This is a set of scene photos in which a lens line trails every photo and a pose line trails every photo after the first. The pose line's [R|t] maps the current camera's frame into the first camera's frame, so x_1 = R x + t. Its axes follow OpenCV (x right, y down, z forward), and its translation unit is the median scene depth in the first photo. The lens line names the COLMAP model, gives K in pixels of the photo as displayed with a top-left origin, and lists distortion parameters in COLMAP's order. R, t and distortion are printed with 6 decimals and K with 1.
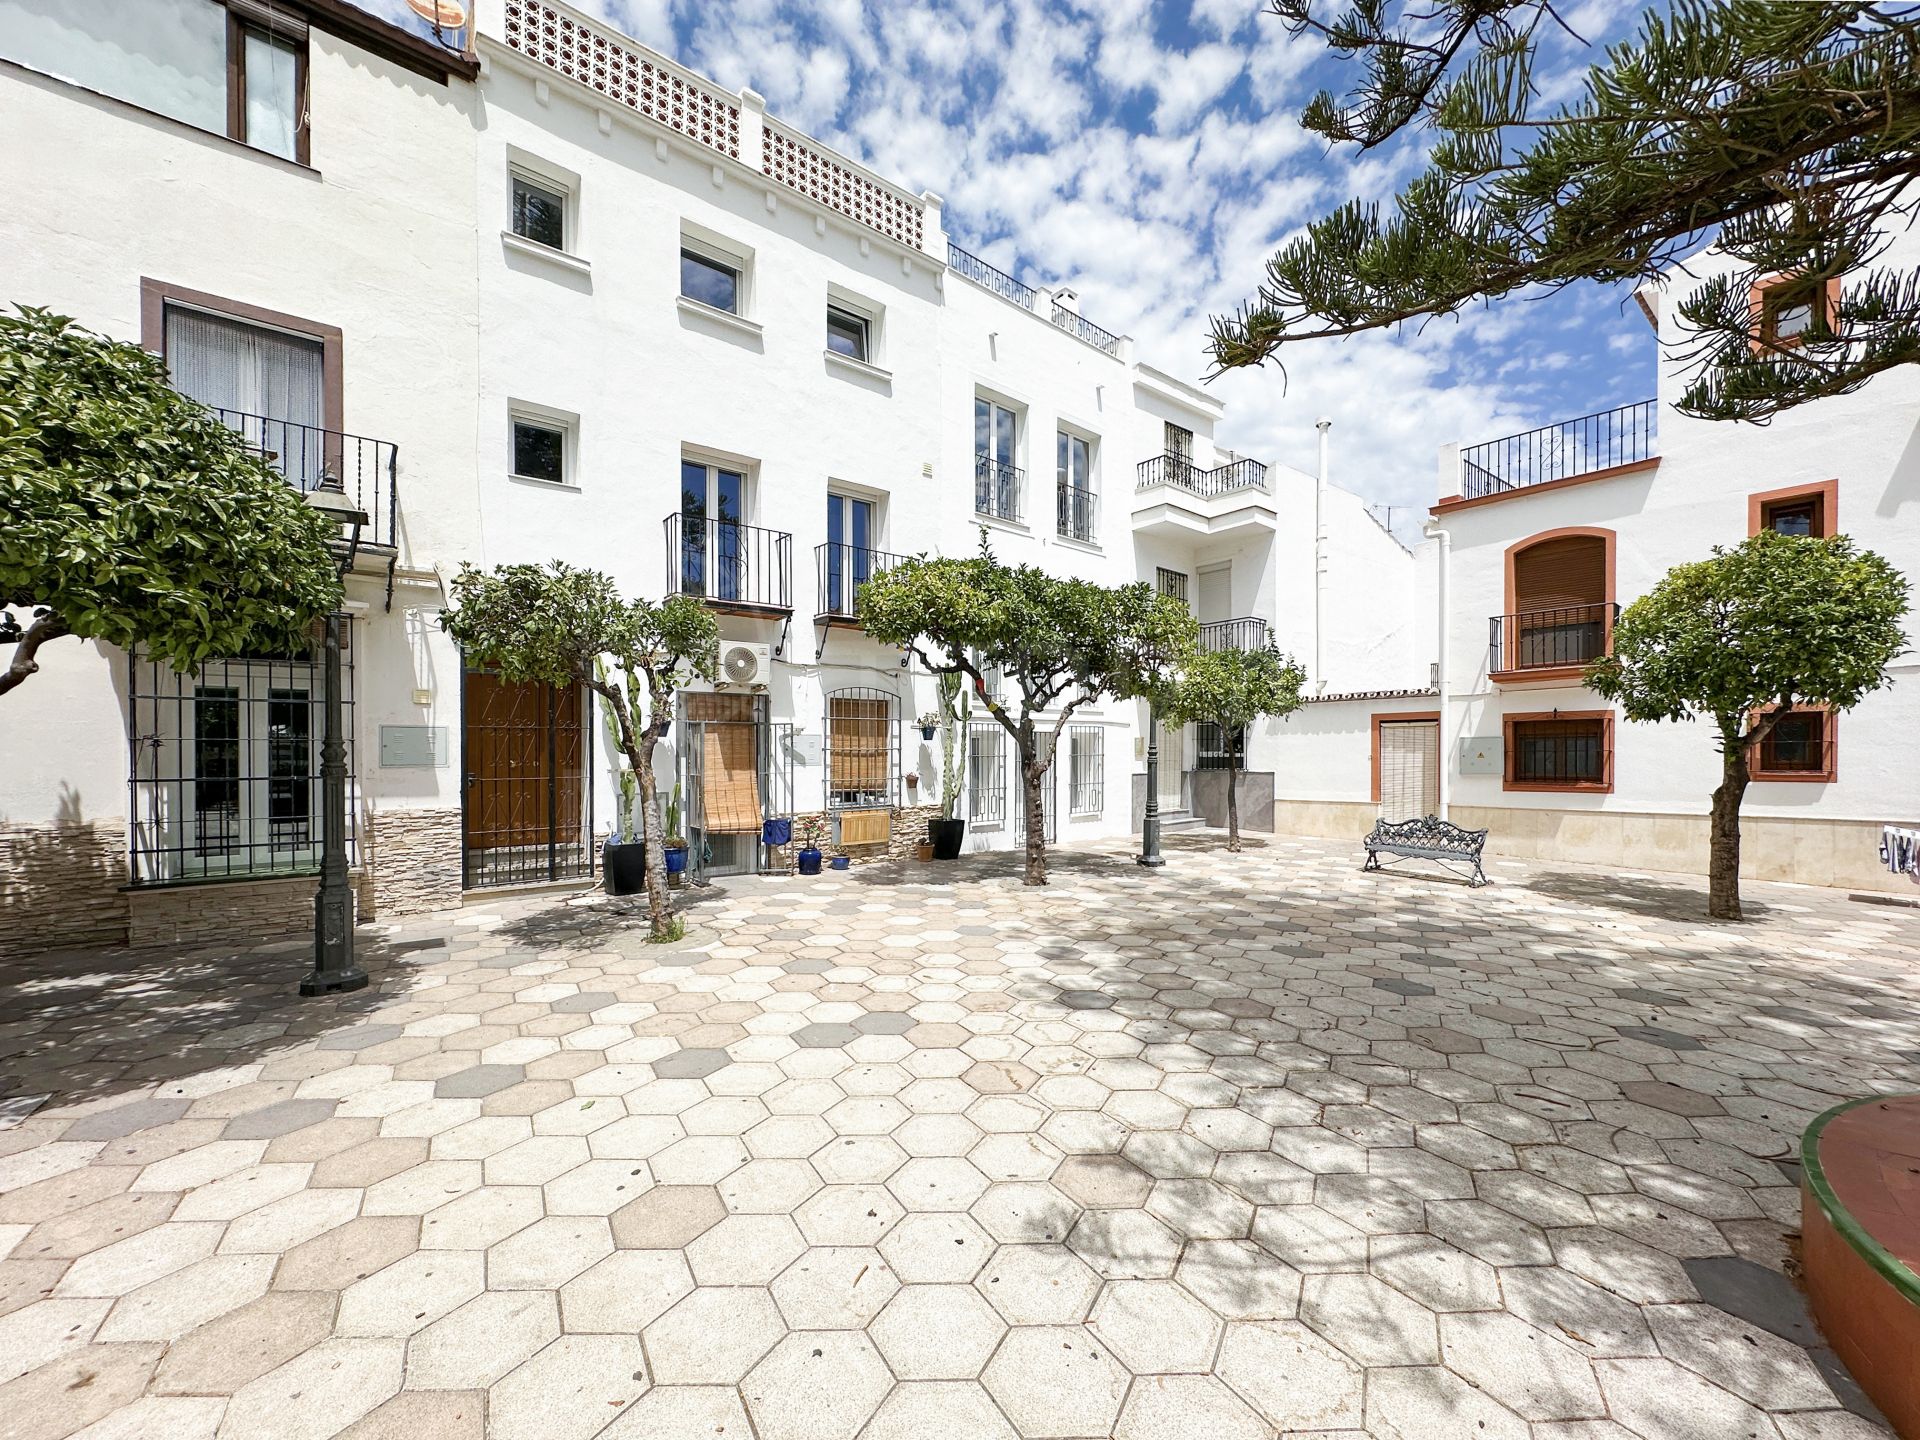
lens RADIAL K [[776.2, 0, 961.9], [0, 776.2, 733.0], [0, 0, 1]] dist [-0.006906, 0.000972]
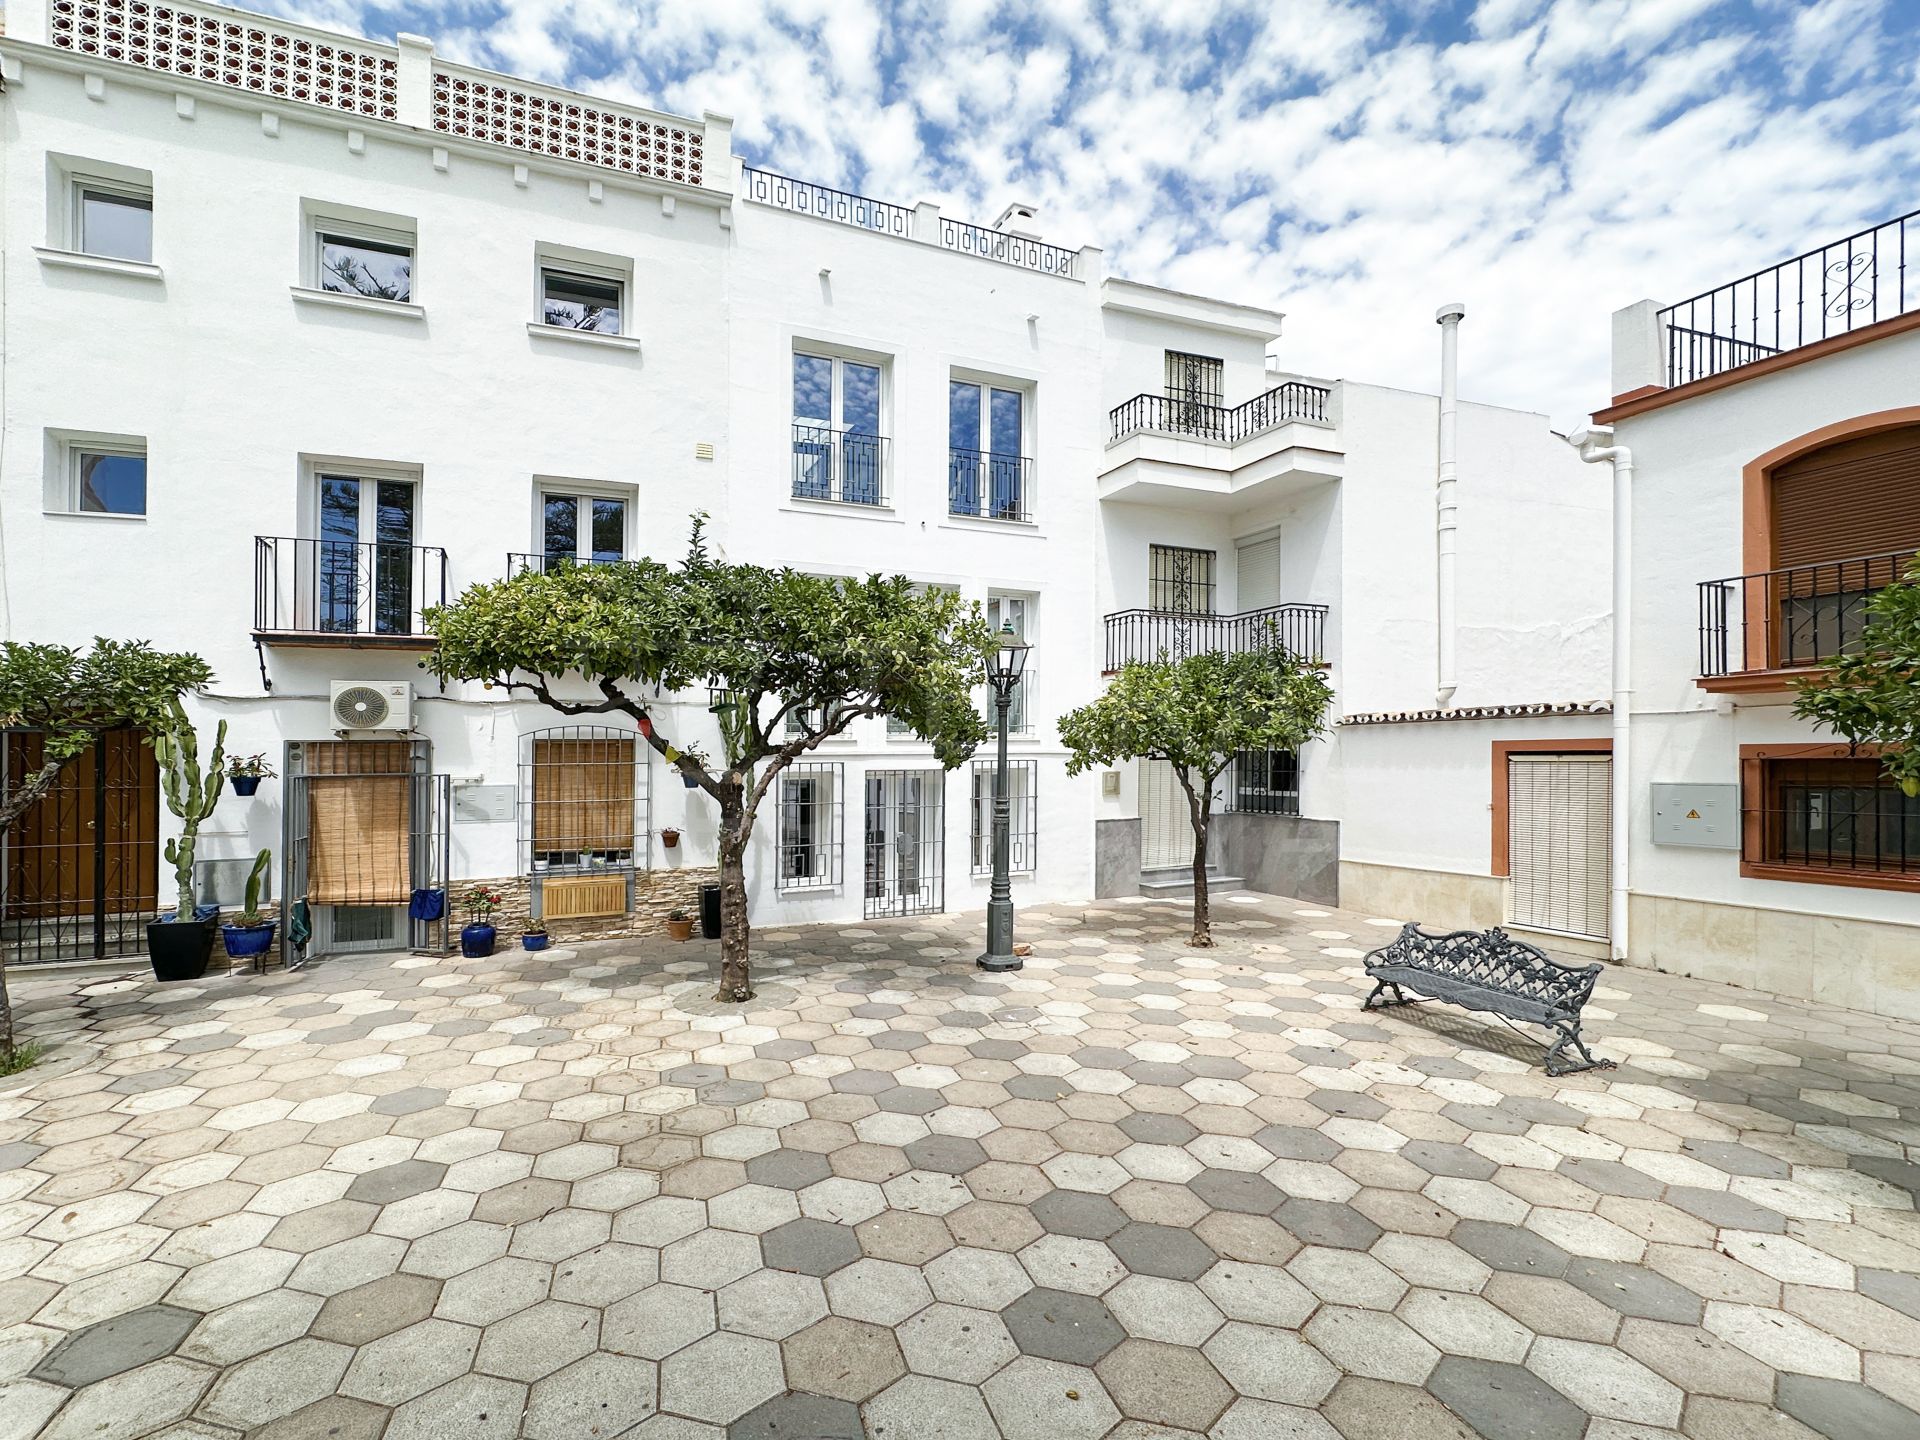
lens RADIAL K [[744.7, 0, 963.0], [0, 744.7, 725.2], [0, 0, 1]] dist [0.003047, -0.001426]
pose [[0.936073, 0.002854, -0.351794, 0.374690], [-0.001679, 0.999992, 0.003644, -0.044966], [0.351802, -0.002820, 0.936070, 0.286124]]
